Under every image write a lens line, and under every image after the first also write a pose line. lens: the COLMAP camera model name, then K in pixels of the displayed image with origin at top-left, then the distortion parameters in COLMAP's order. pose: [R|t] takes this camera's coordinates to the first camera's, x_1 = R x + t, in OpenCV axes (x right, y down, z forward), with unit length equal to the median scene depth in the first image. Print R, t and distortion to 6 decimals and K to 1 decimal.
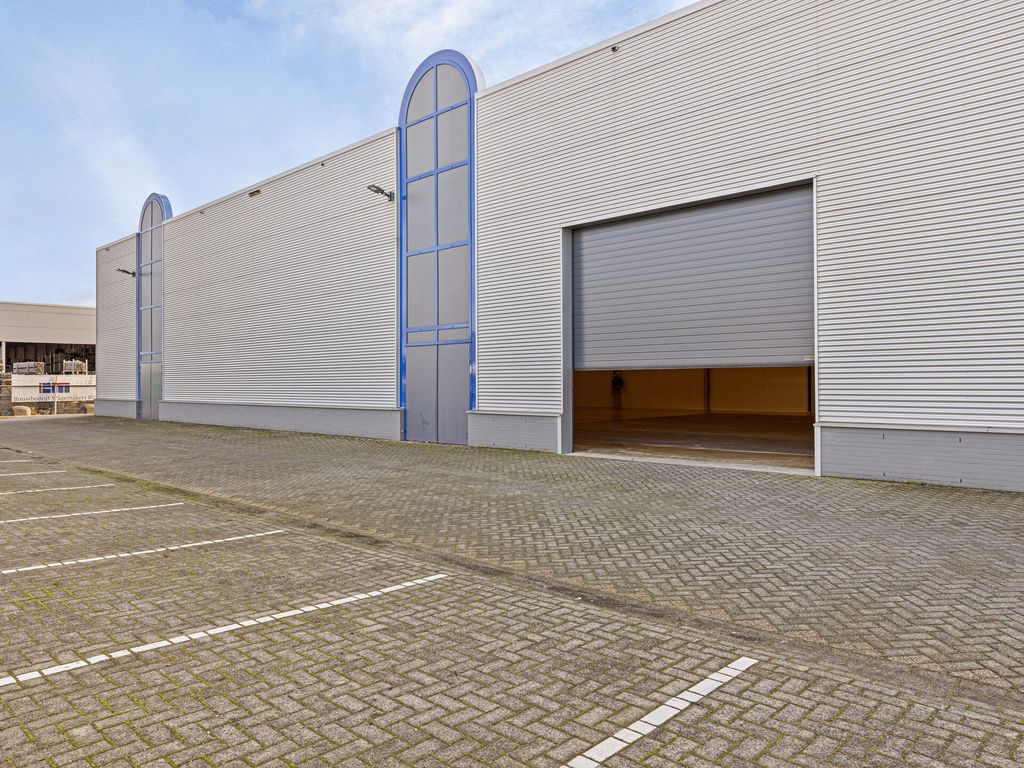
lens RADIAL K [[711.0, 0, 514.4], [0, 711.0, 378.4], [0, 0, 1]] dist [0.009139, 0.000523]
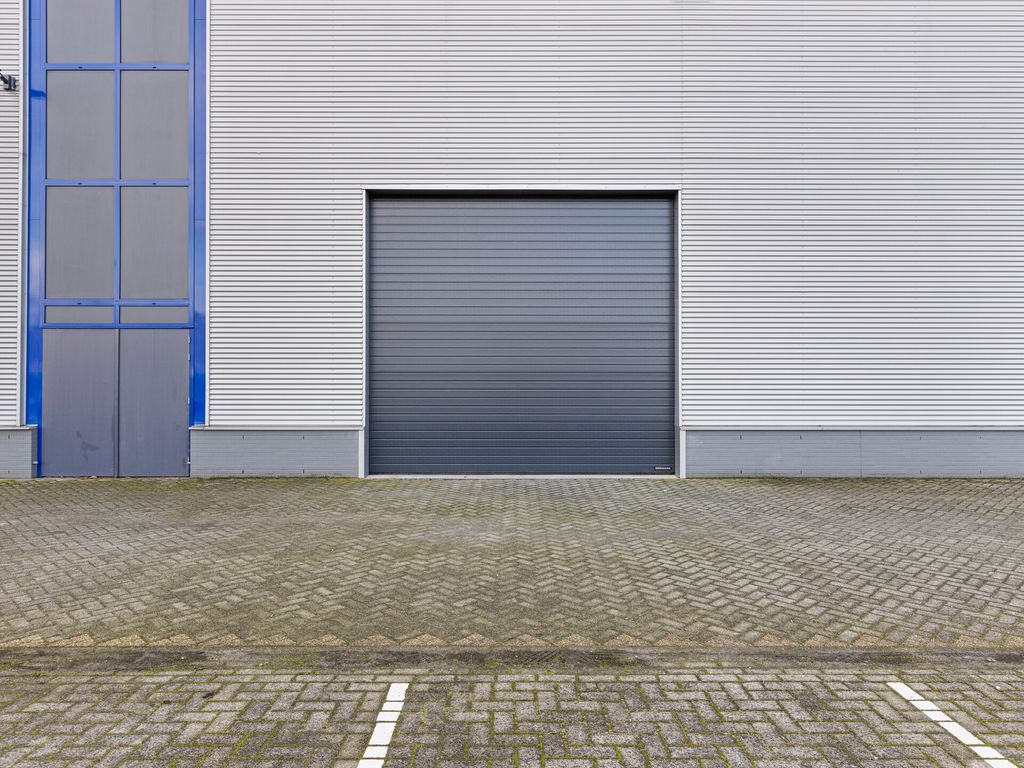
lens RADIAL K [[686.4, 0, 512.0], [0, 686.4, 384.0], [0, 0, 1]] dist [0.000278, -0.001450]
pose [[0.724265, 0.008826, 0.689465, -0.337209], [-0.008695, 0.999955, -0.003666, 0.004354], [-0.689467, -0.003339, 0.724310, 0.340415]]
